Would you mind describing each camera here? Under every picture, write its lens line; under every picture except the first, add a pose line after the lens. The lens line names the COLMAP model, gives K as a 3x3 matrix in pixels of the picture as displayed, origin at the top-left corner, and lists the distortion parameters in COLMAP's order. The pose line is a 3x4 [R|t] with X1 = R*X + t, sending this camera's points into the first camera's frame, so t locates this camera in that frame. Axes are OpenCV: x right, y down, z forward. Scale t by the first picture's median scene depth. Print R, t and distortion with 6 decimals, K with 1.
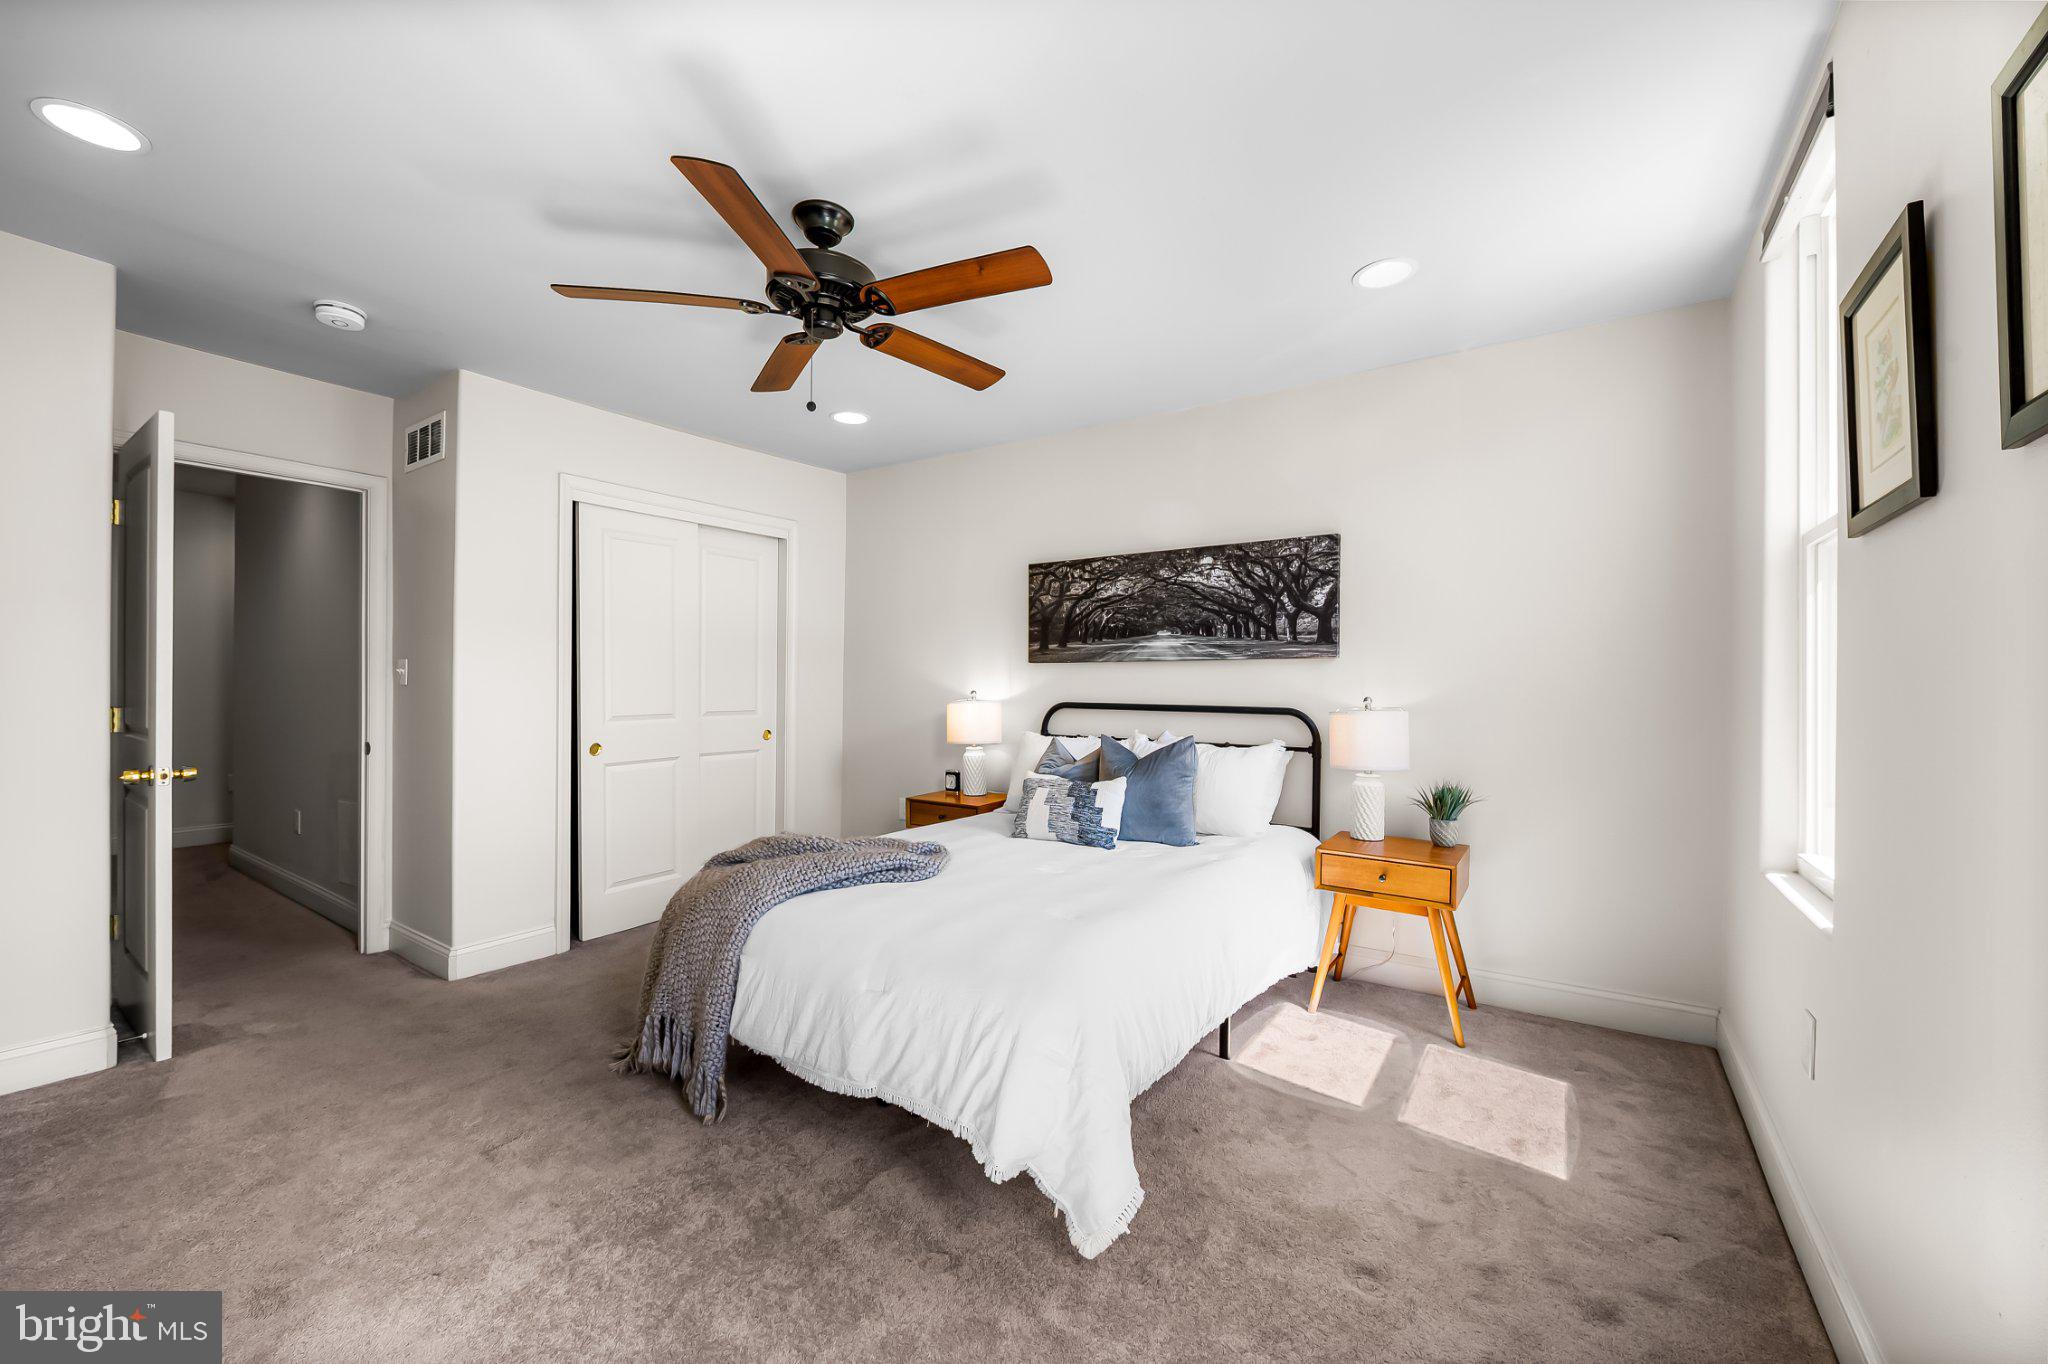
lens RADIAL K [[813.7, 0, 1024.8], [0, 813.7, 682.9], [0, 0, 1]] dist [0.001910, 0.000129]
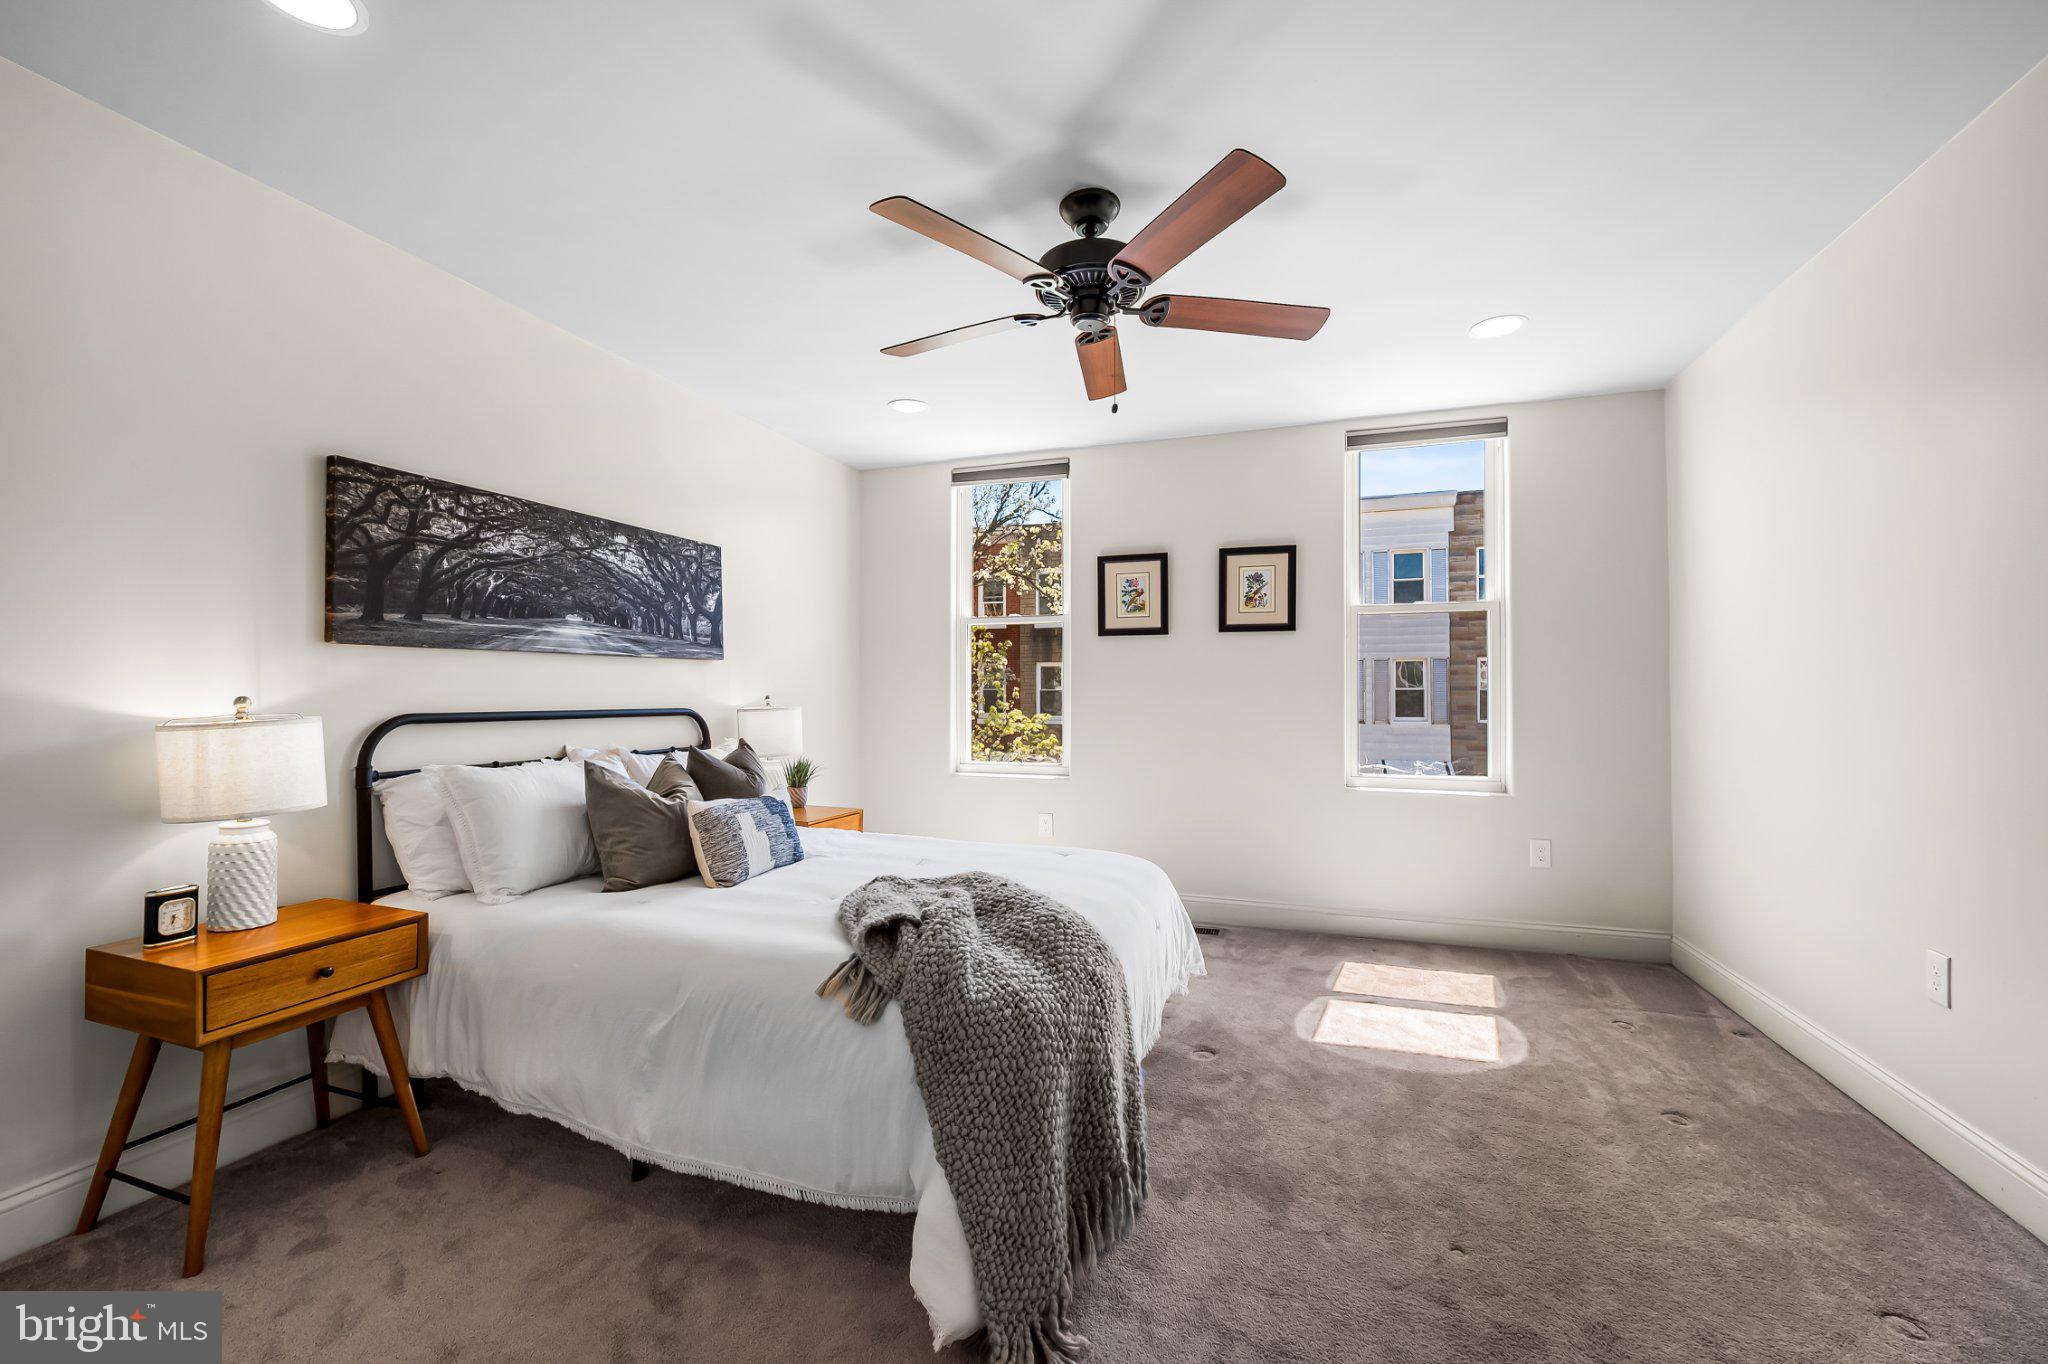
lens RADIAL K [[813.7, 0, 1031.4], [0, 813.7, 685.1], [0, 0, 1]] dist [0.001910, 0.000129]
pose [[-0.262261, 0.001762, 0.964995, -0.698025], [-0.003592, 0.999990, -0.002802, 0.003158], [-0.964990, -0.004201, -0.262252, 0.790781]]
